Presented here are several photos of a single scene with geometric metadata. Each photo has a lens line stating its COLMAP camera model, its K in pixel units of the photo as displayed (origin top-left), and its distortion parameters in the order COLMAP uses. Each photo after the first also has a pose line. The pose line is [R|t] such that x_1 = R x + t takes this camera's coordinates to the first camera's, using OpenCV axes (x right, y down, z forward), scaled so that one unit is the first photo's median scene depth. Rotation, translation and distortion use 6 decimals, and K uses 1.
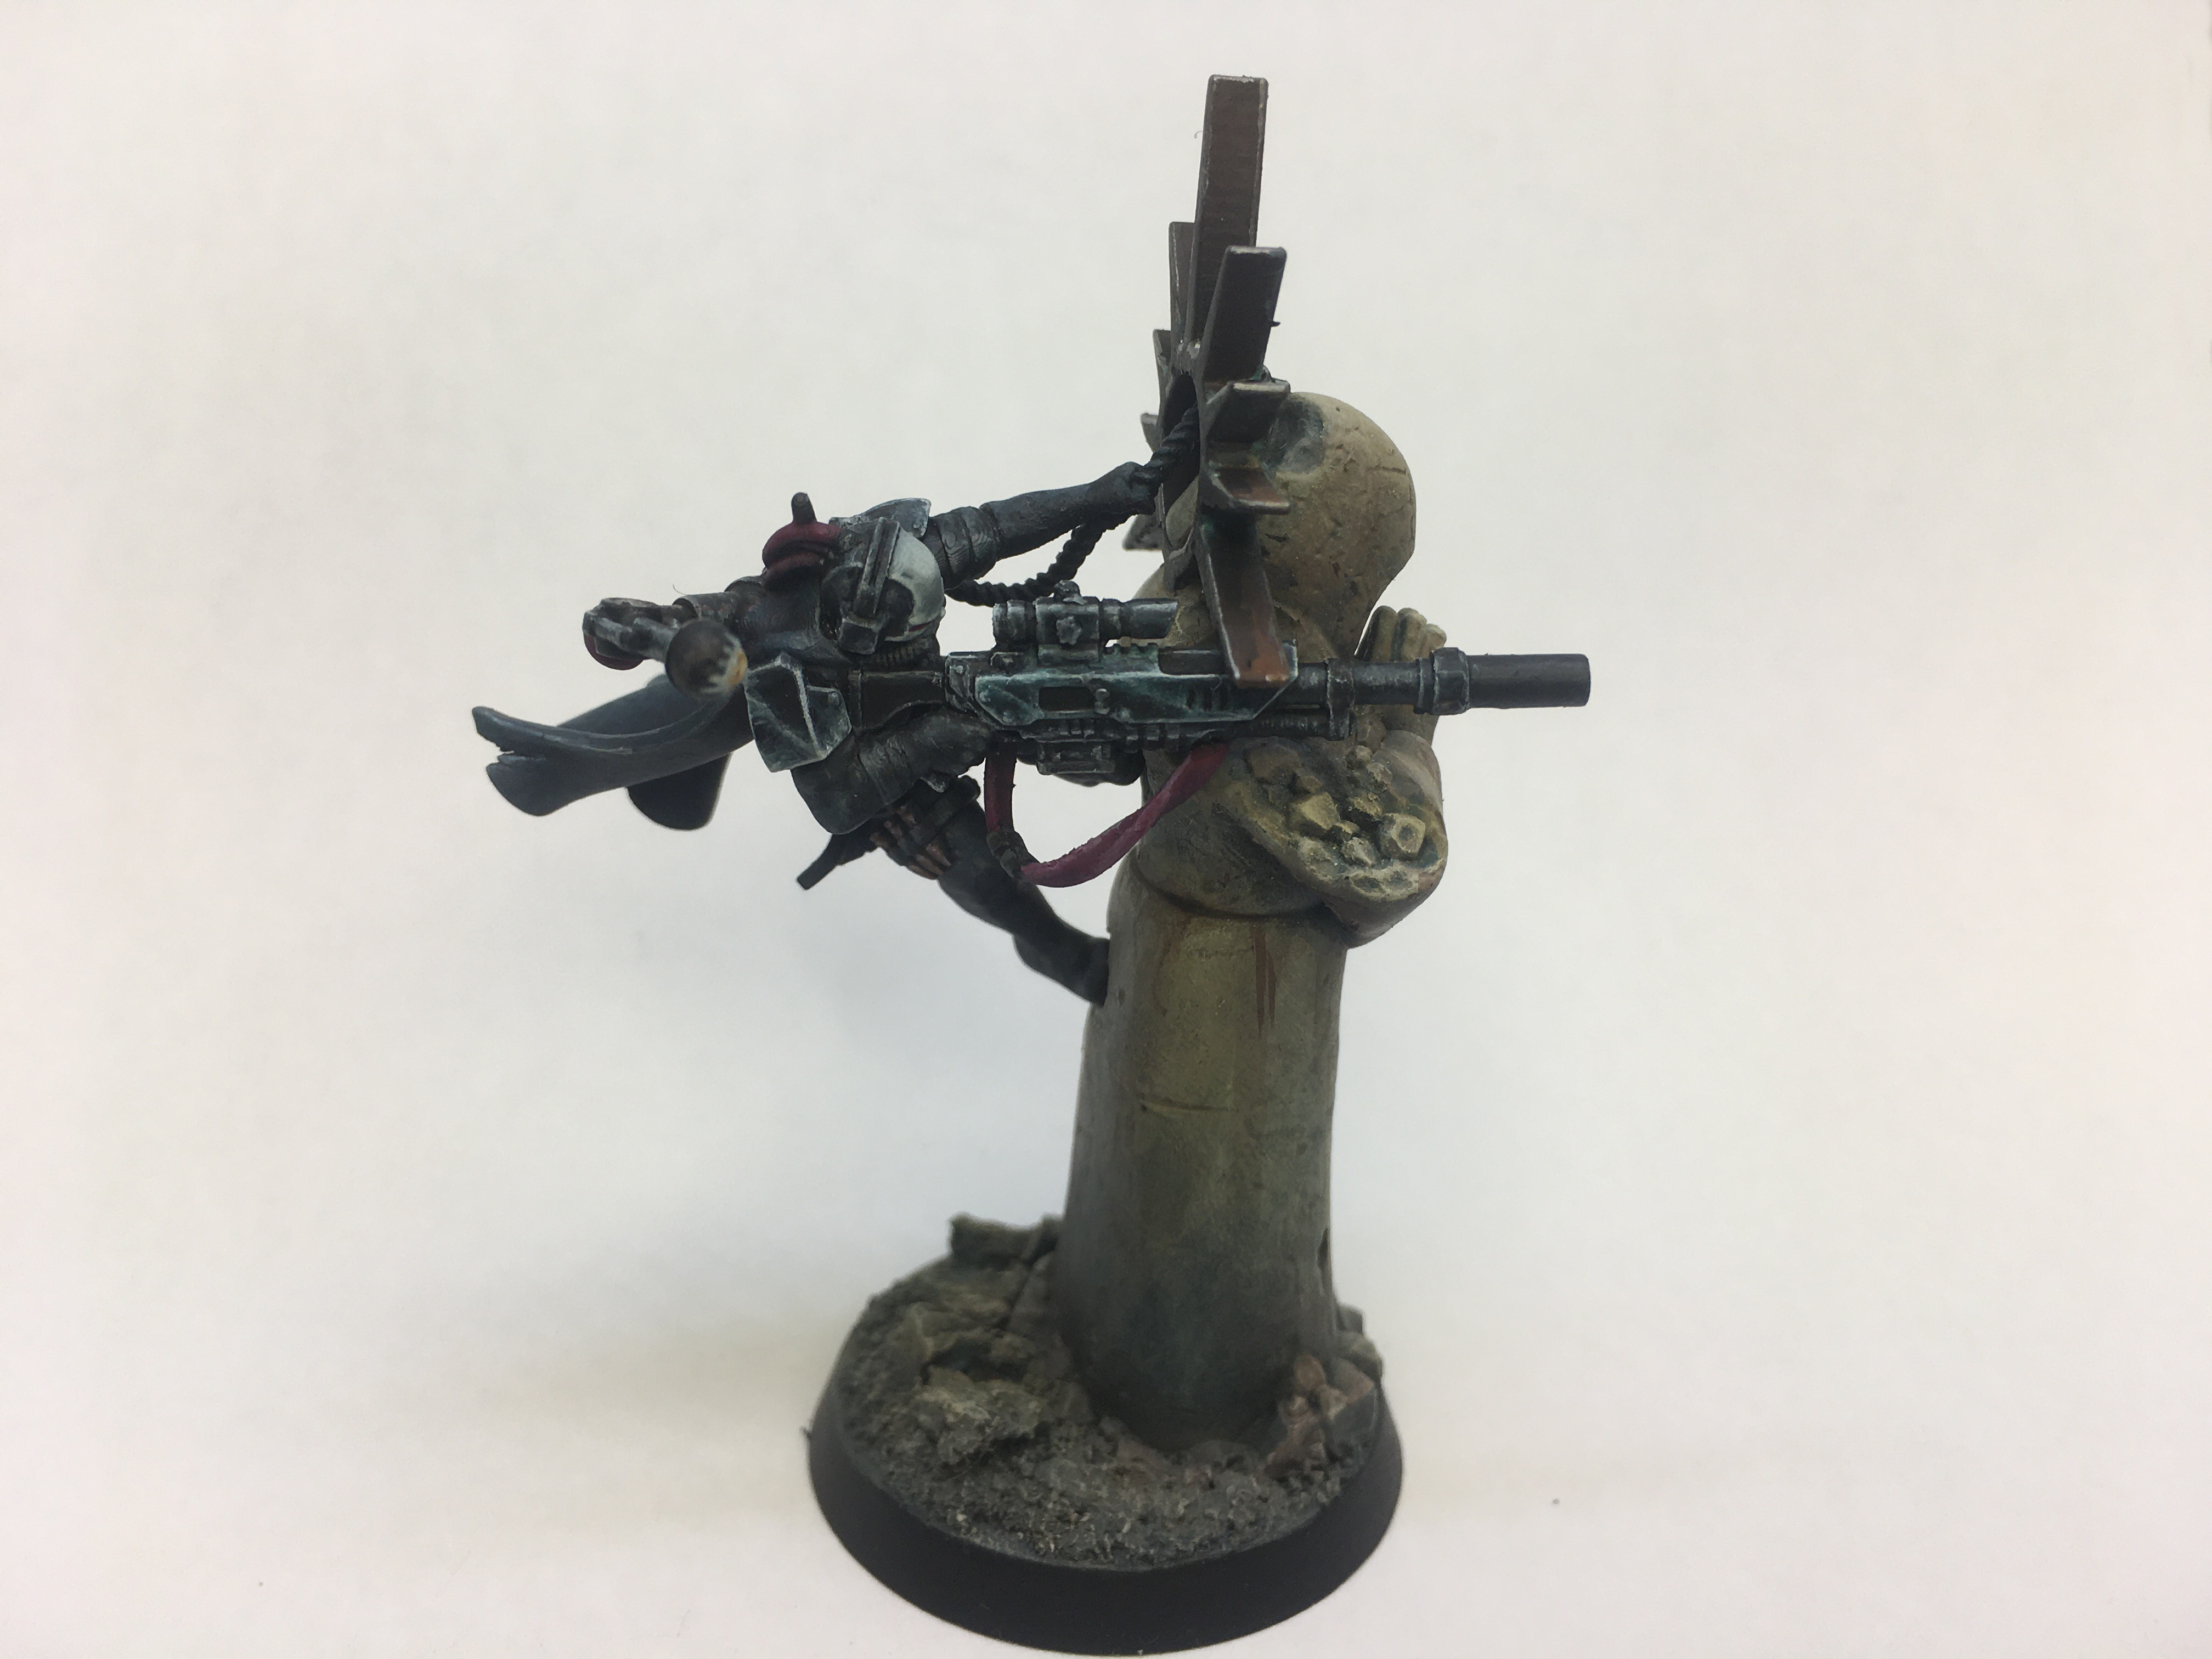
lens RADIAL K [[1841.1, 0, 1106.0], [0, 1841.1, 829.5], [0, 0, 1]] dist [0.002754, 0.003255]
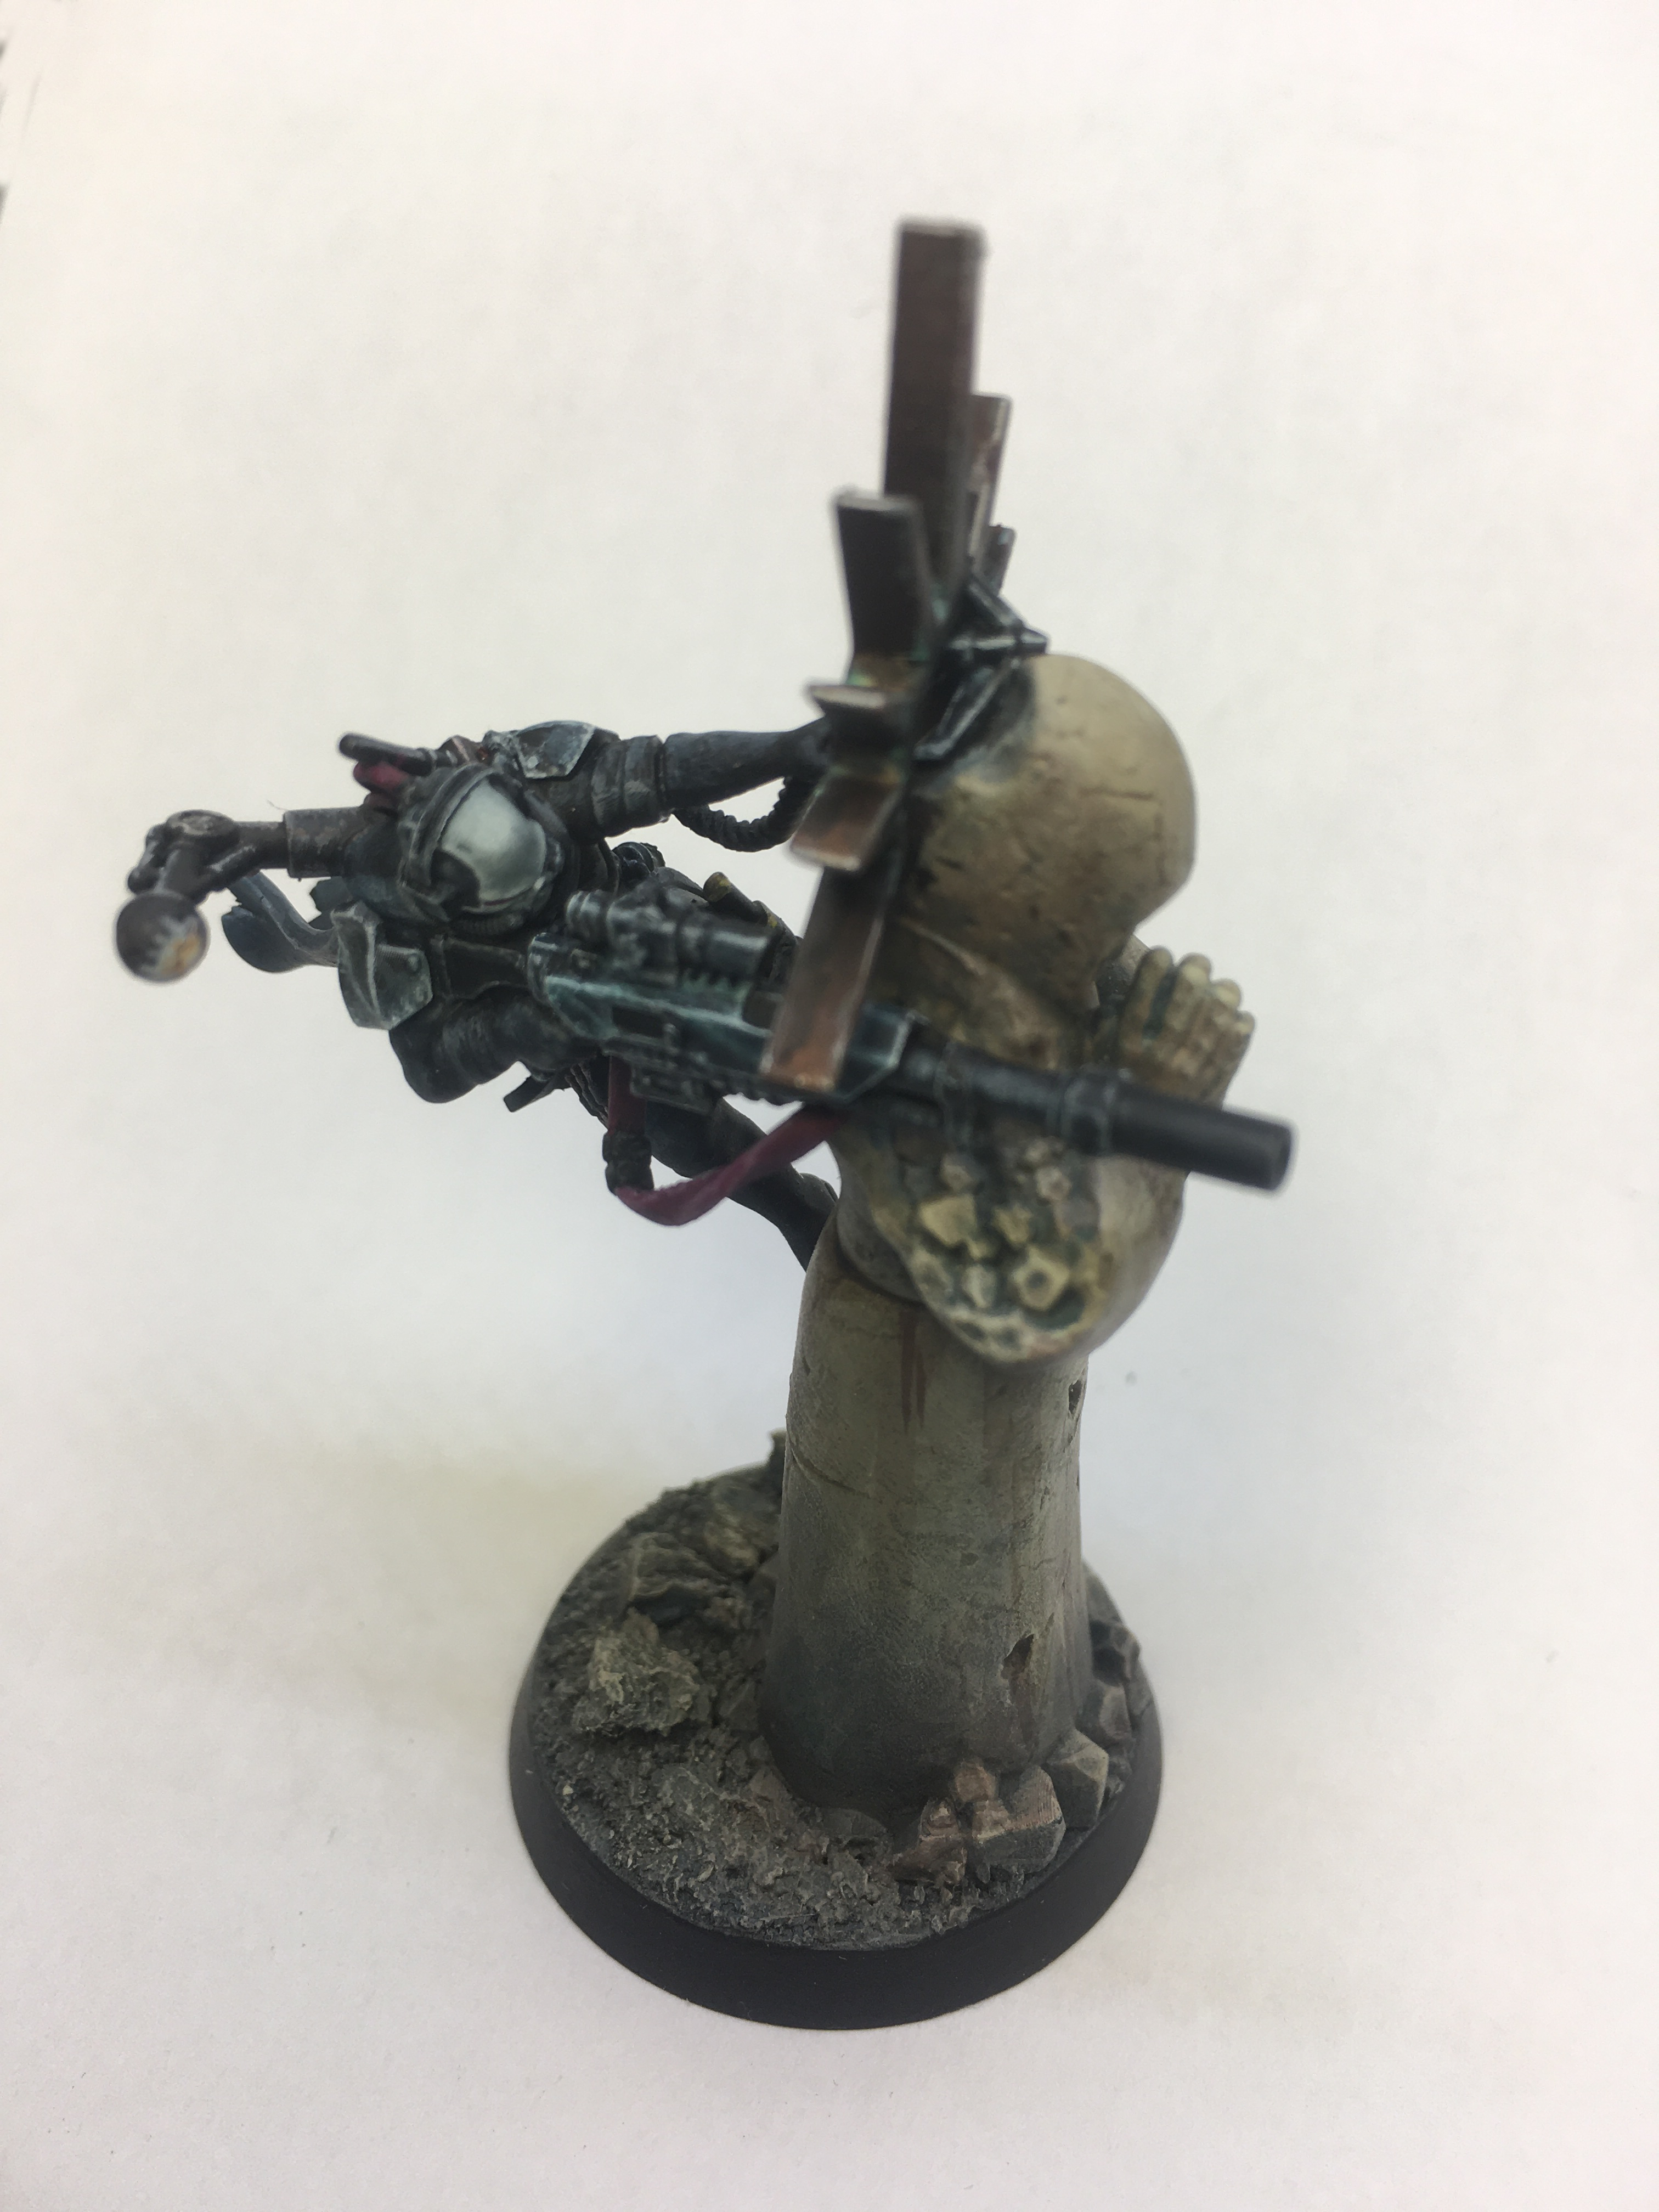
lens RADIAL K [[1896.5, 0, 829.5], [0, 1896.5, 1106.0], [0, 0, 1]] dist [0.007747, -0.005511]
pose [[0.884077, 0.242991, -0.399204, 0.370336], [-0.153006, 0.957618, 0.244043, -0.237374], [0.441585, -0.154672, 0.883787, 0.274463]]
